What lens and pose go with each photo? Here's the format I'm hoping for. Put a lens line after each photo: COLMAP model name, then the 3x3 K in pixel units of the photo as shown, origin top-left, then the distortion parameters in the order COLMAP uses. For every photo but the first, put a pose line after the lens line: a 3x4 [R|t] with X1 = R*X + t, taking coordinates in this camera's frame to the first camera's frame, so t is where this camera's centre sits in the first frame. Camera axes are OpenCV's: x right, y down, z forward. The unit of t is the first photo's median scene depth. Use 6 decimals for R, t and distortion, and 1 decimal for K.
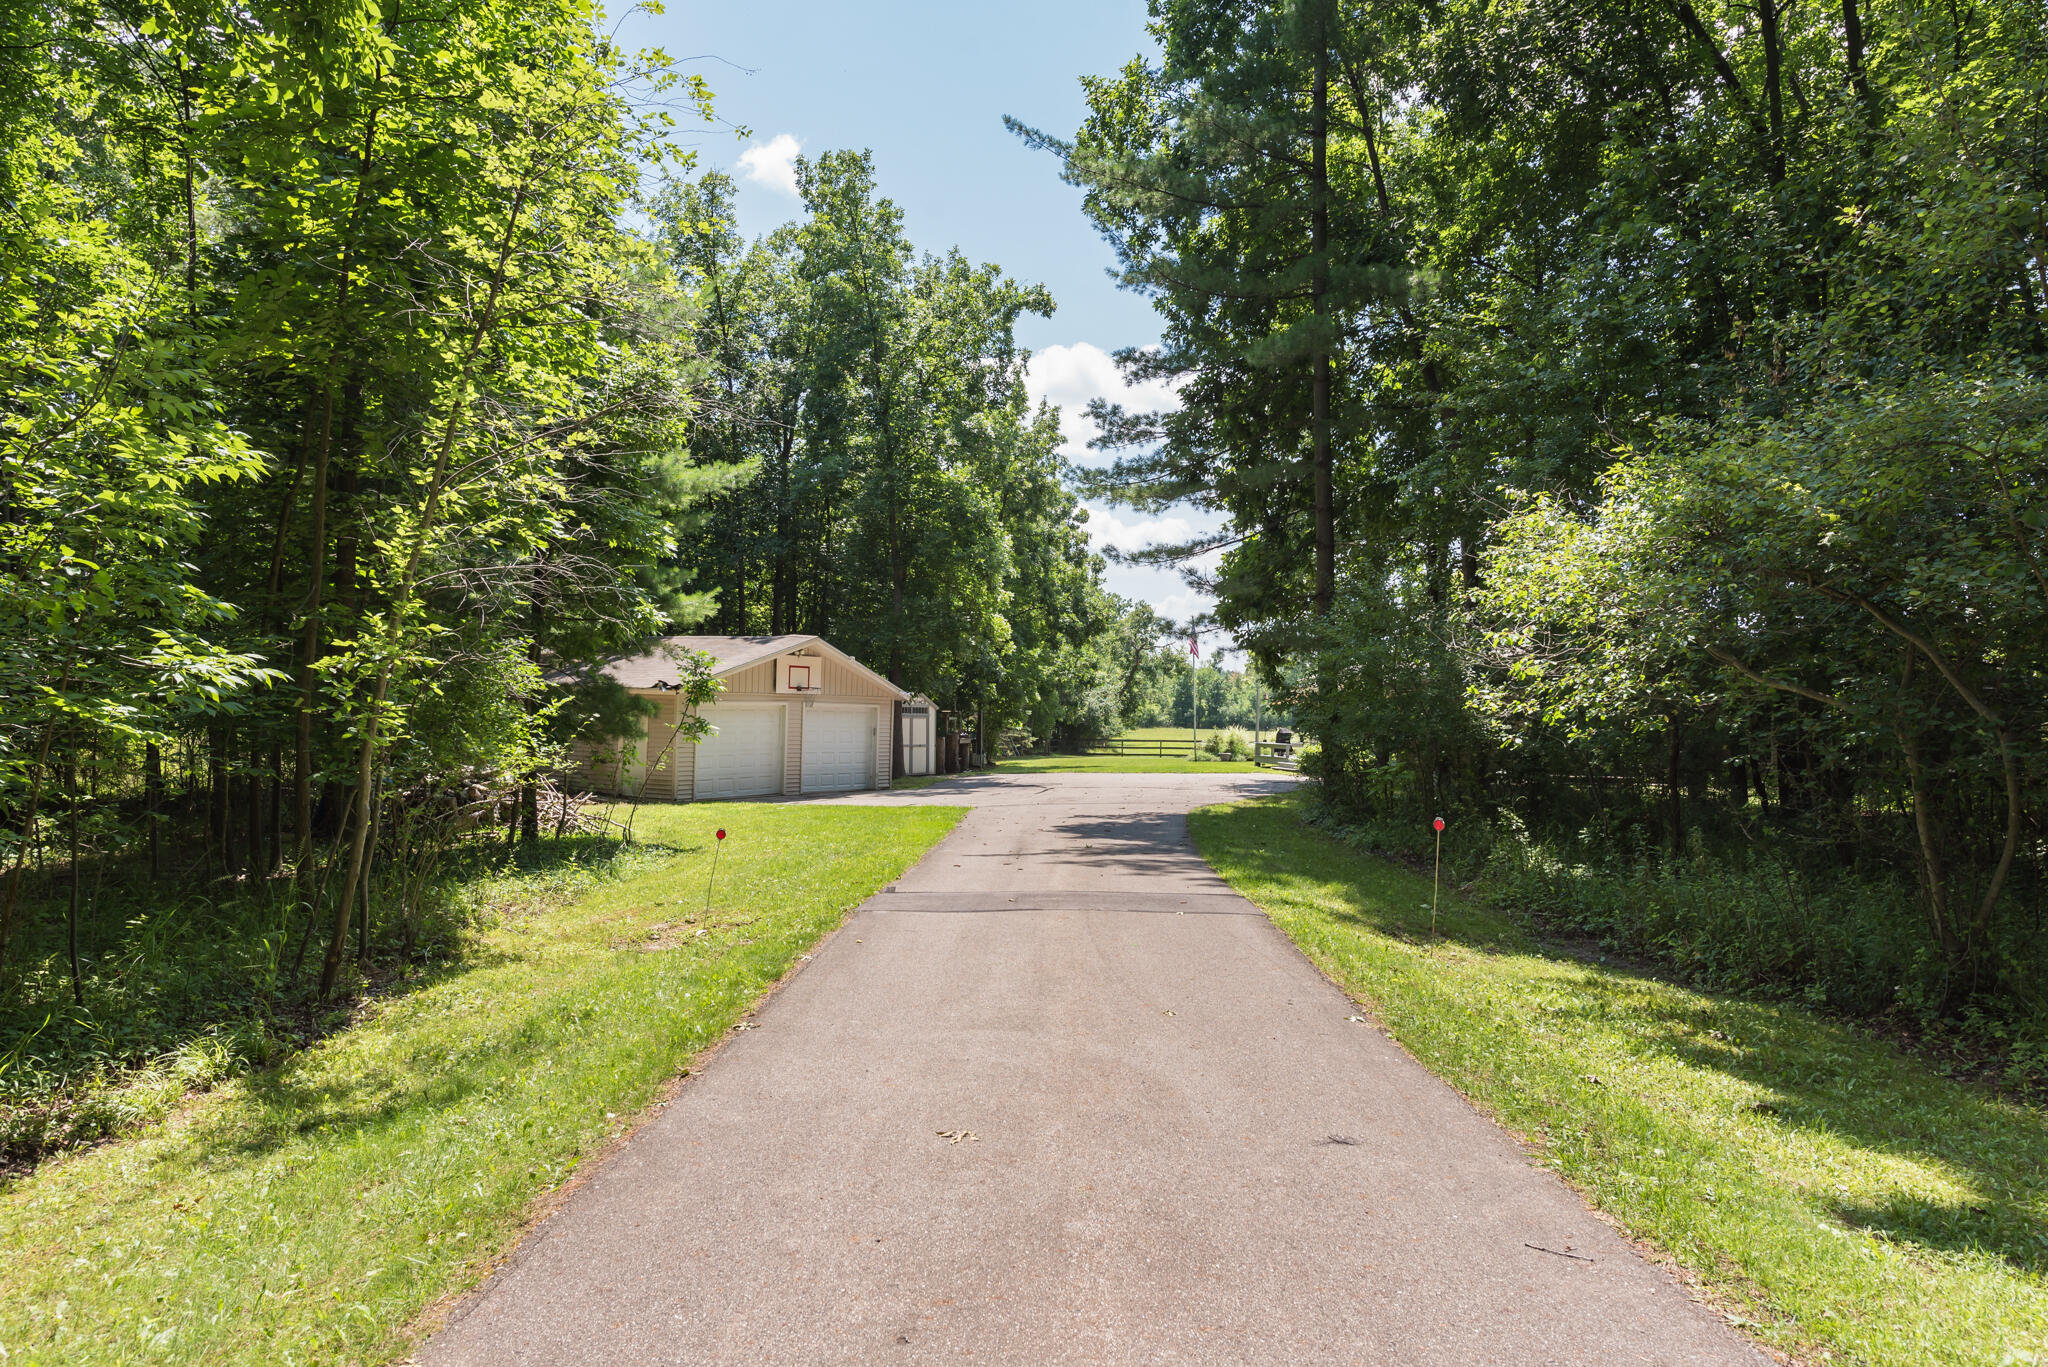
lens RADIAL K [[1310.6, 0, 1024.0], [0, 1310.6, 683.5], [0, 0, 1]] dist [0.001352, 0.000274]
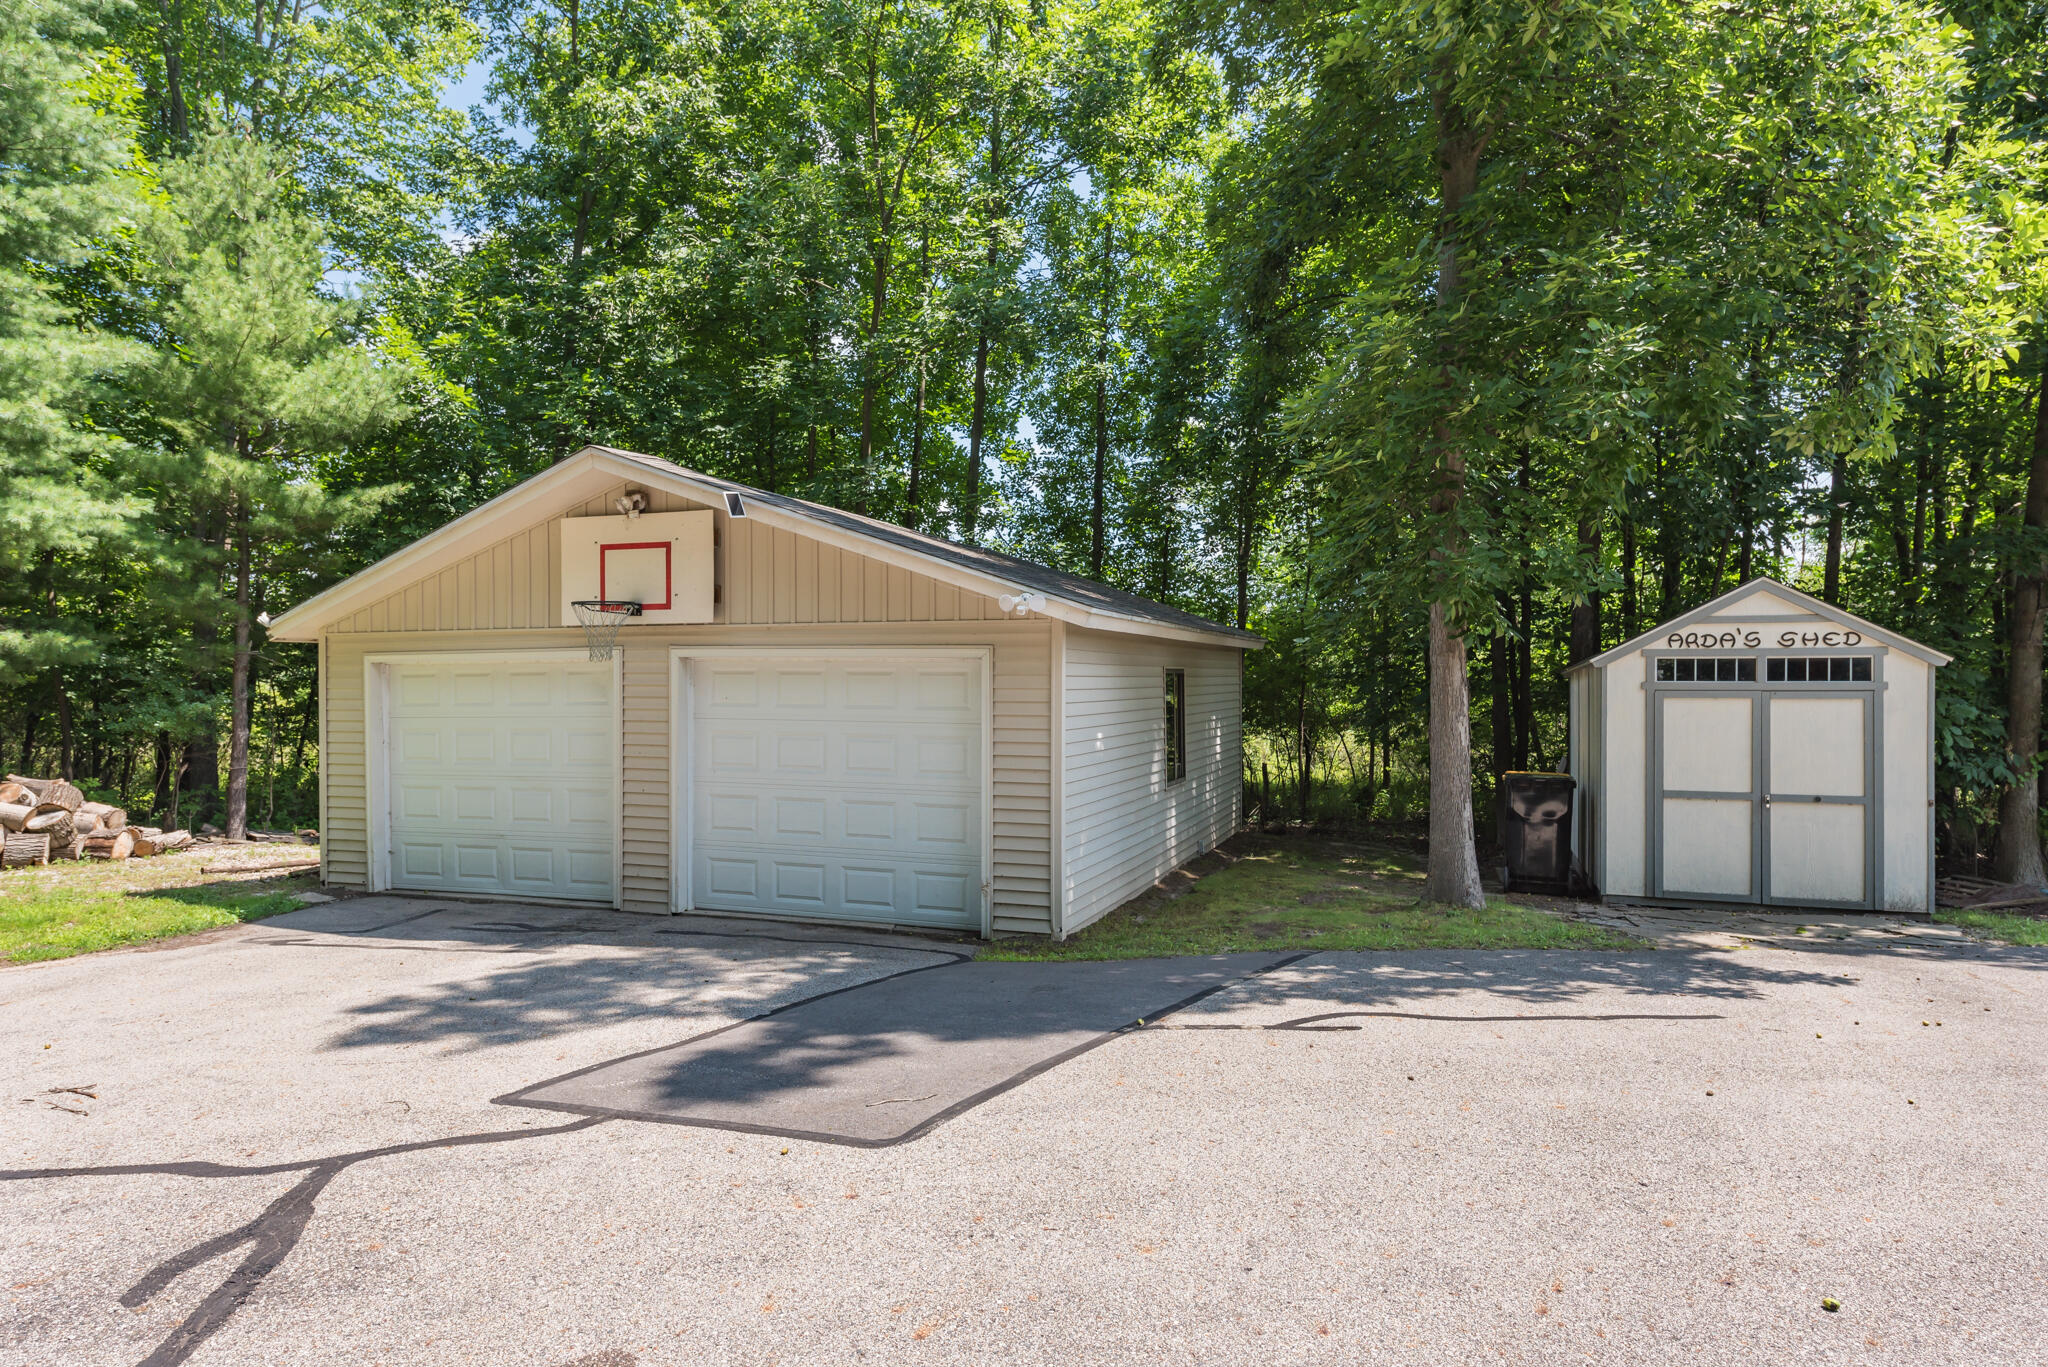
lens RADIAL K [[1235.5, 0, 1036.8], [0, 1235.5, 709.0], [0, 0, 1]] dist [0.005786, 0.000631]
pose [[0.241172, -0.004848, -0.970470, 0.129927], [0.022664, 0.999743, 0.000639, 0.024720], [0.970218, -0.022149, 0.241220, 0.774272]]
